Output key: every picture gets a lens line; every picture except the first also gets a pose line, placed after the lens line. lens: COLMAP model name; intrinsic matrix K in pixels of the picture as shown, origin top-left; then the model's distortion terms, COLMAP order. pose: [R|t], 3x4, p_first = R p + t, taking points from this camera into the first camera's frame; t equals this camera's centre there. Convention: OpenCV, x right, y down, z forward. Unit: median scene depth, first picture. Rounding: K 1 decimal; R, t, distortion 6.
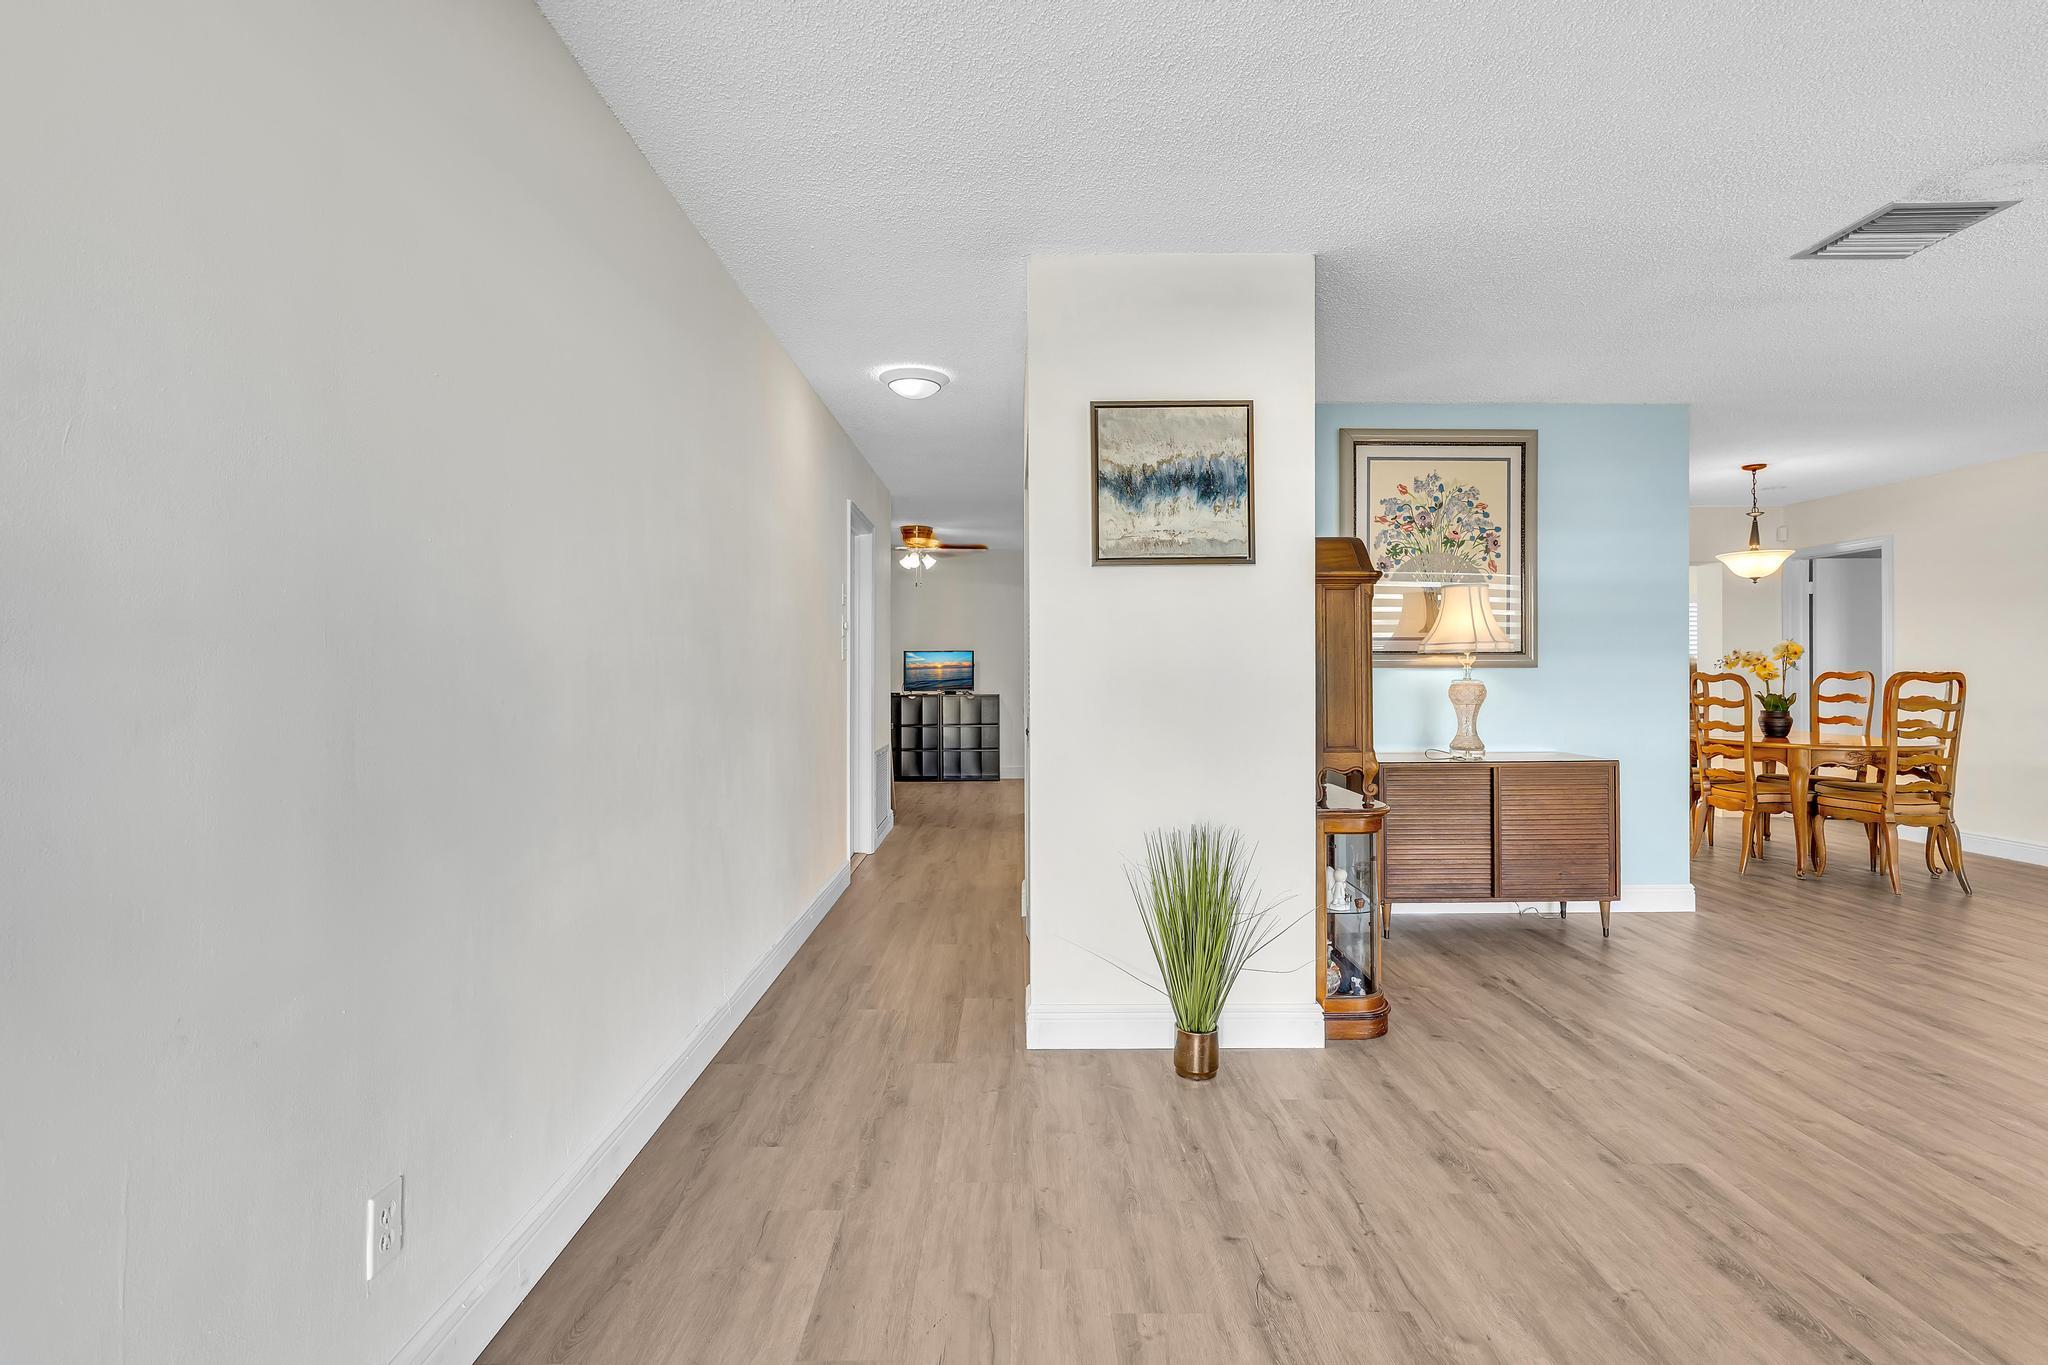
lens RADIAL K [[939.7, 0, 1033.7], [0, 939.7, 668.2], [0, 0, 1]] dist [0.000329, 0.001175]
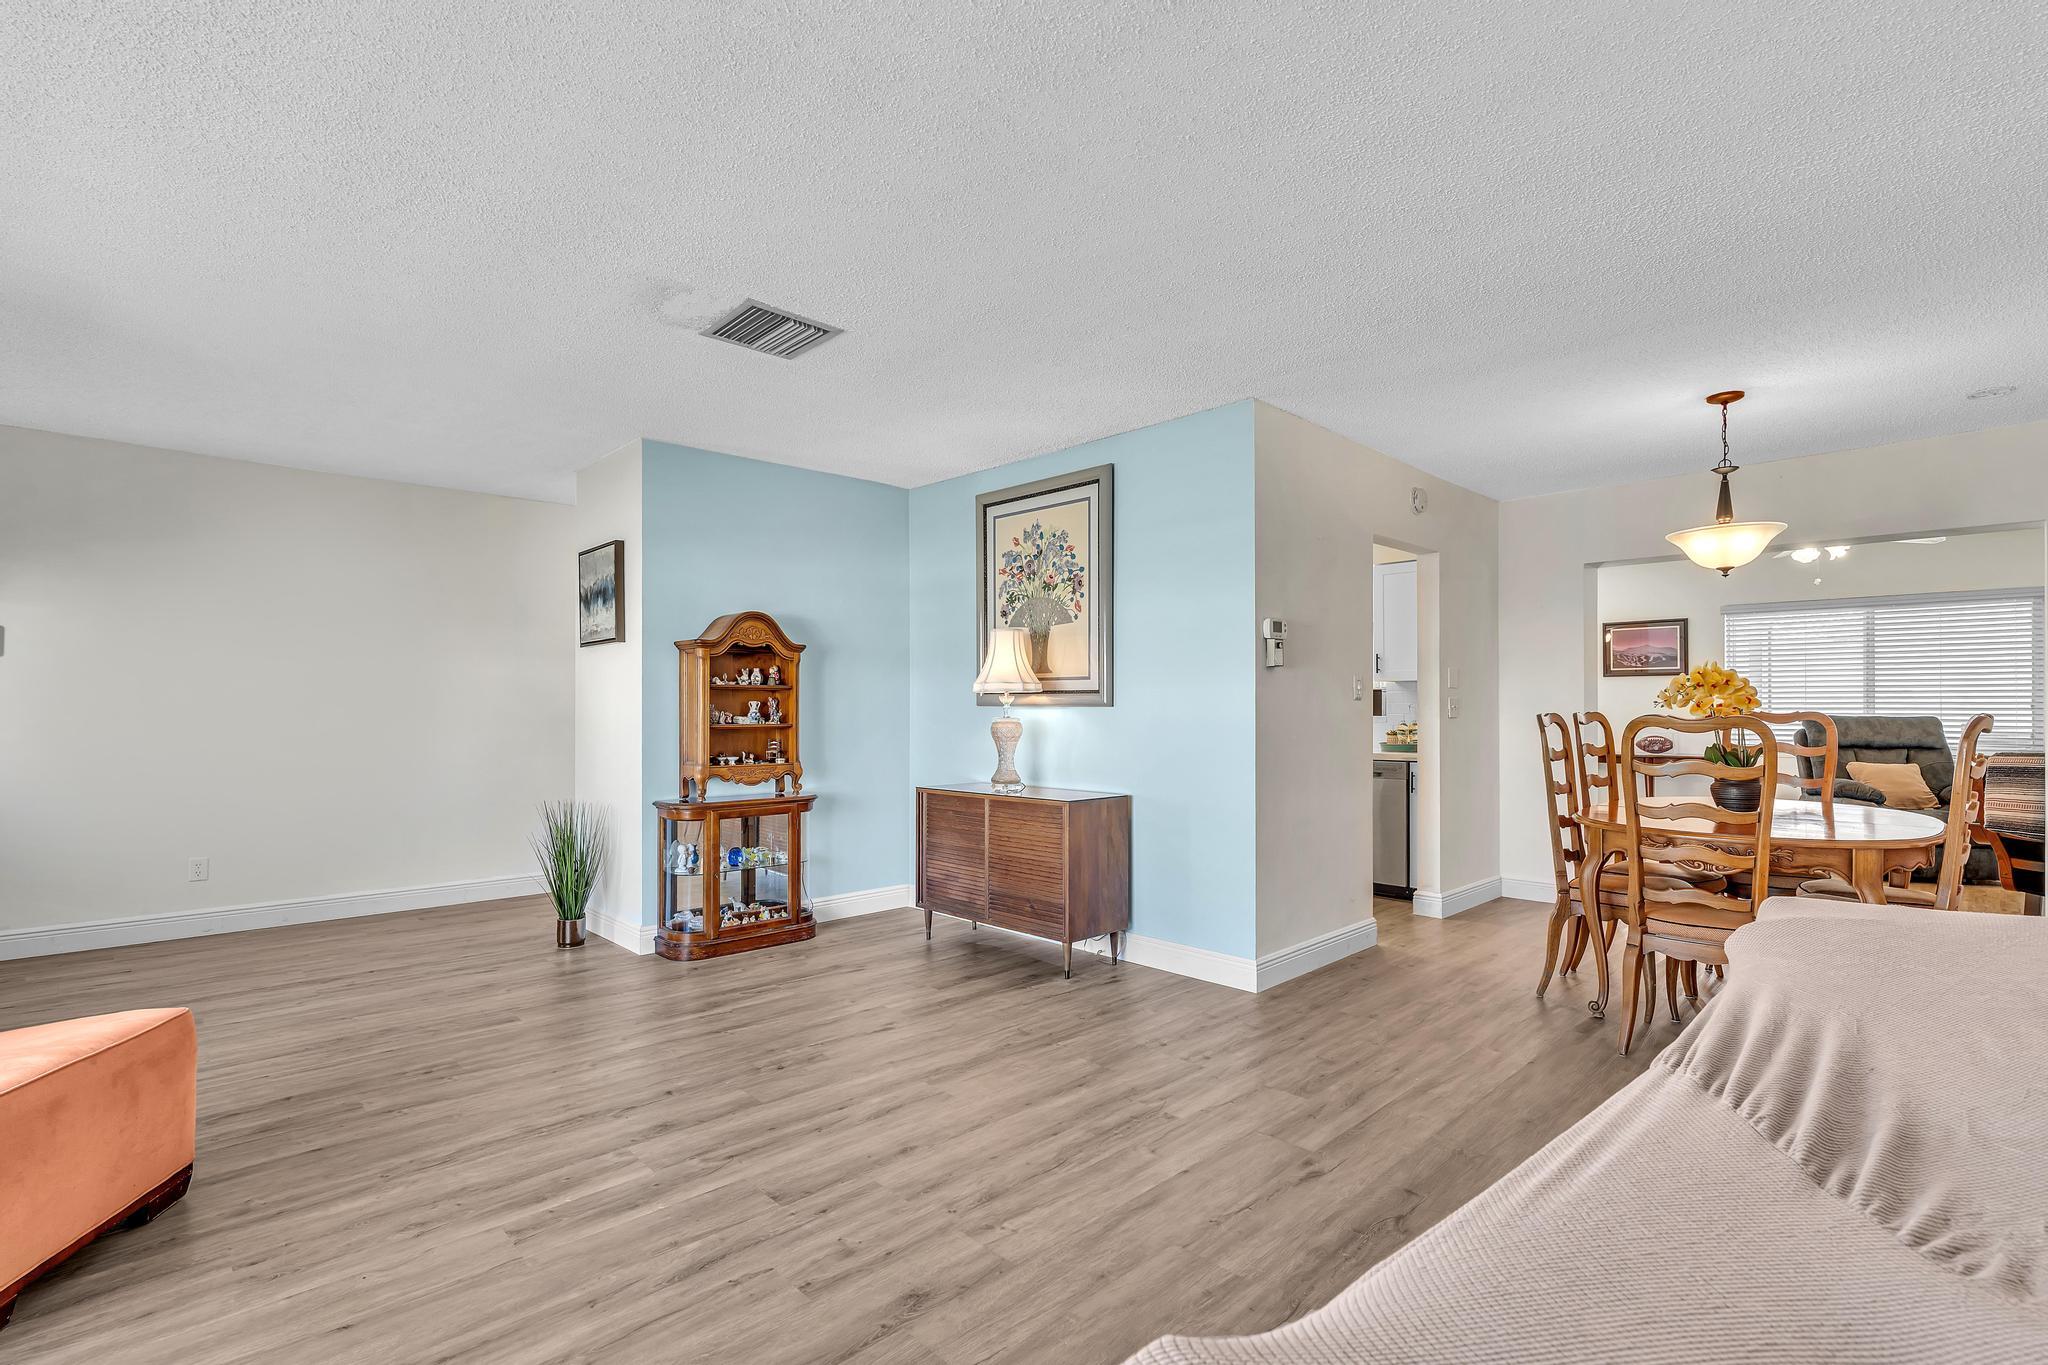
lens RADIAL K [[941.0, 0, 1015.3], [0, 941.0, 702.4], [0, 0, 1]] dist [-0.005958, 0.000063]
pose [[0.679864, -0.000677, -0.733338, 1.434177], [0.001158, 0.999999, 0.000150, -0.006246], [0.733337, -0.000951, 0.679865, 0.316181]]
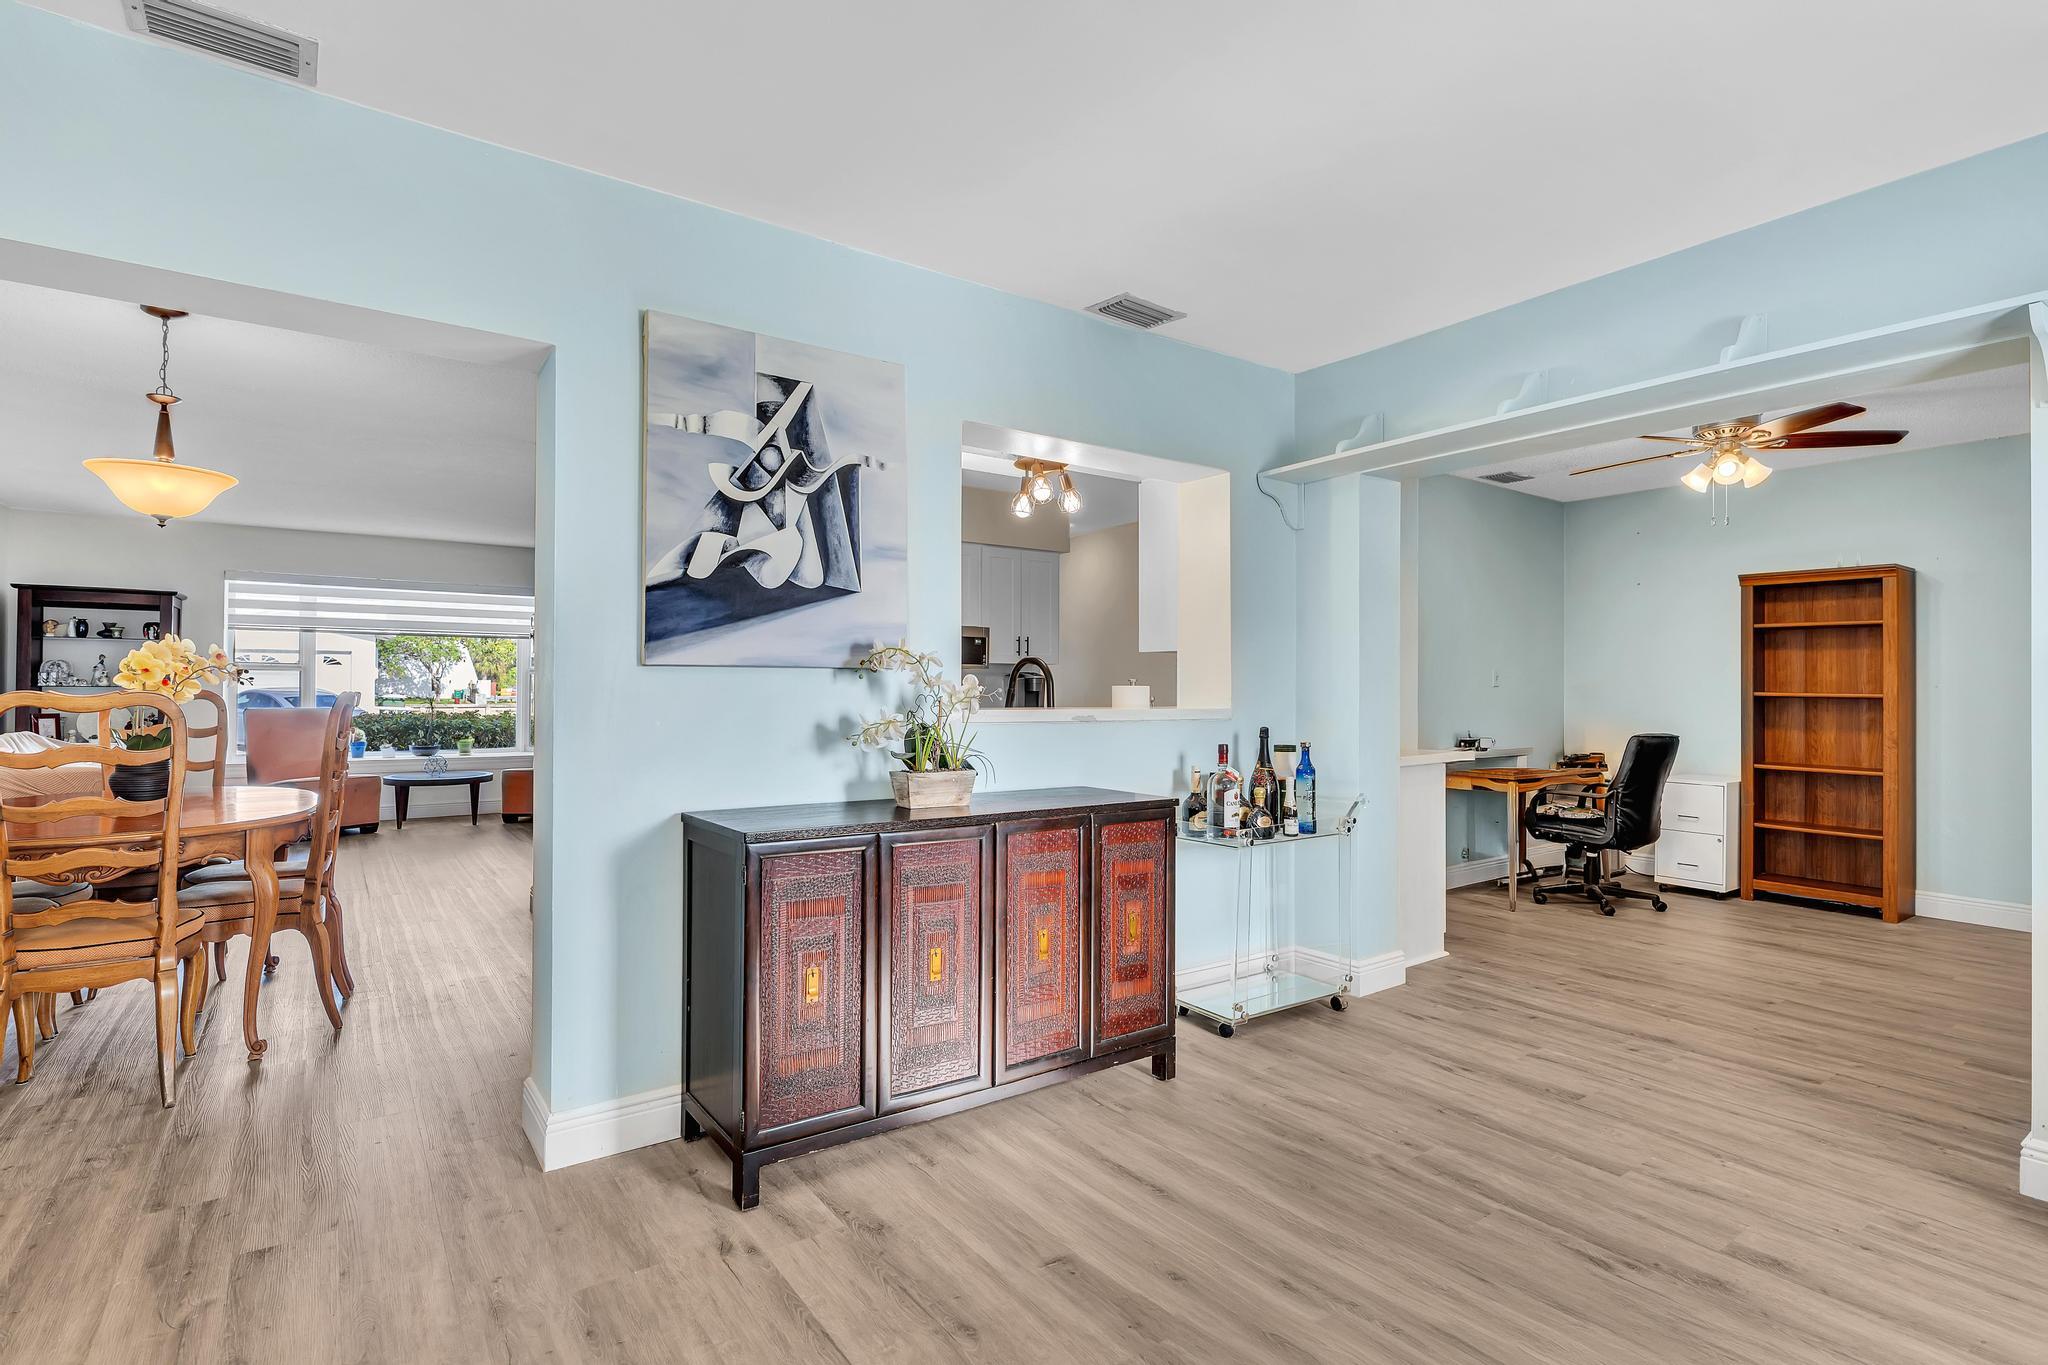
lens RADIAL K [[978.0, 0, 1024.2], [0, 978.0, 681.1], [0, 0, 1]] dist [-0.004781, -0.000132]
pose [[-0.821130, -0.008963, -0.570671, 1.071316], [-0.003077, 0.999932, -0.011277, 0.004646], [0.570733, -0.007504, -0.821102, 2.752620]]
